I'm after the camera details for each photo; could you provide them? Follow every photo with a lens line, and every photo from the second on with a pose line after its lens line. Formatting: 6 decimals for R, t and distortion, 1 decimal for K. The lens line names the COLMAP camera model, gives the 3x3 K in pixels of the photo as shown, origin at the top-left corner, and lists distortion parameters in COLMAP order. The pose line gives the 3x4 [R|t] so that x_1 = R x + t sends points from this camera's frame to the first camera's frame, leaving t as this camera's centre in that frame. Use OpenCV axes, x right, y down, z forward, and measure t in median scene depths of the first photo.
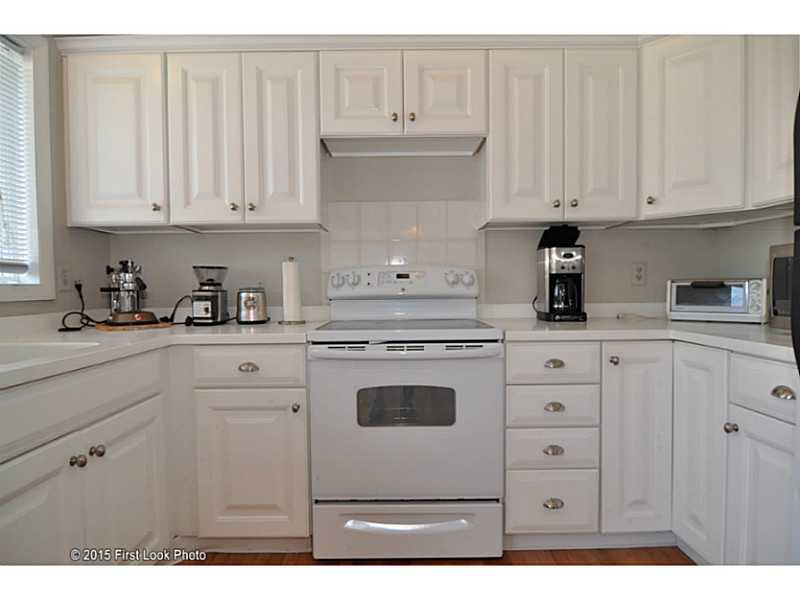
lens RADIAL K [[445.8, 0, 398.3], [0, 445.8, 304.0], [0, 0, 1]] dist [0.001577, -0.005593]
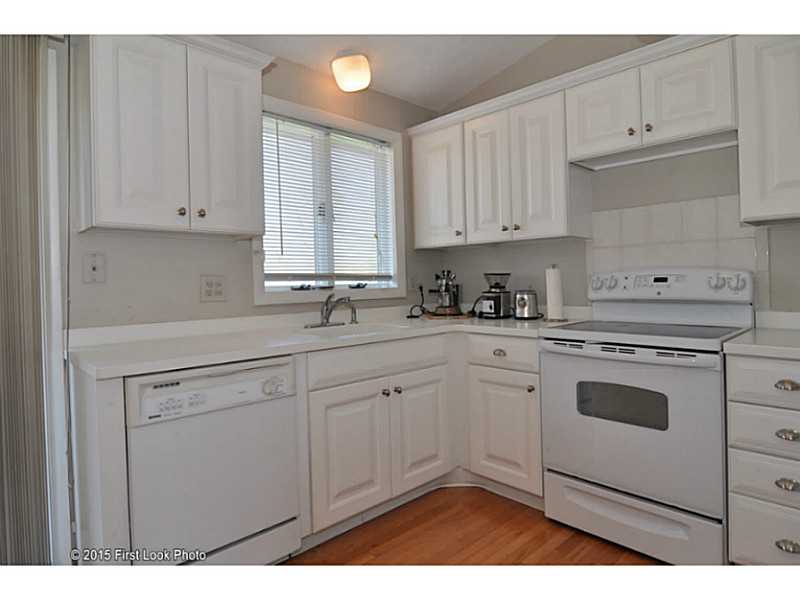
lens RADIAL K [[445.8, 0, 402.1], [0, 445.8, 299.5], [0, 0, 1]] dist [0.001577, -0.005593]
pose [[0.700074, 0.023455, -0.713685, 0.342193], [-0.018156, 0.999722, 0.015046, -0.025368], [0.713839, 0.002424, 0.700305, -0.112033]]
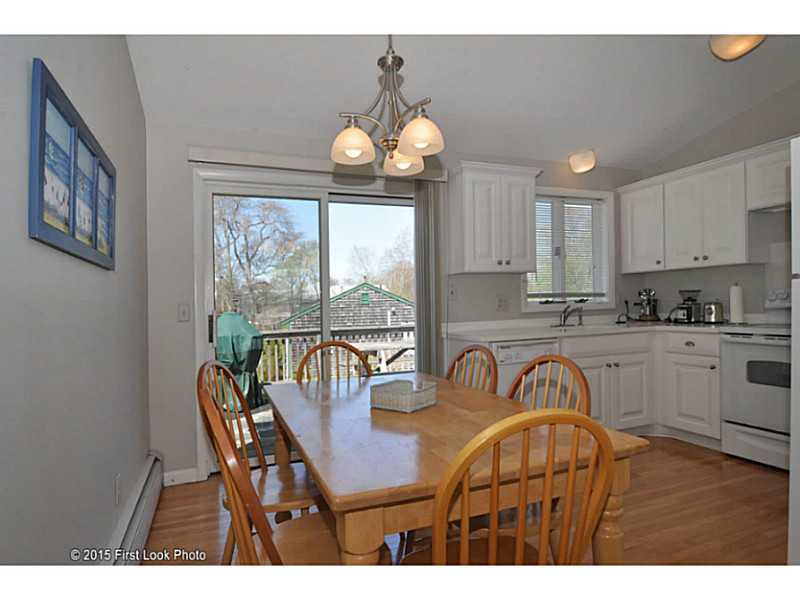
lens RADIAL K [[445.8, 0, 417.2], [0, 445.8, 324.7], [0, 0, 1]] dist [0.001577, -0.005593]
pose [[0.408794, 0.039910, -0.911754, 0.834861], [-0.012030, 0.999192, 0.038344, -0.002739], [0.912548, -0.004707, 0.408943, -0.787234]]
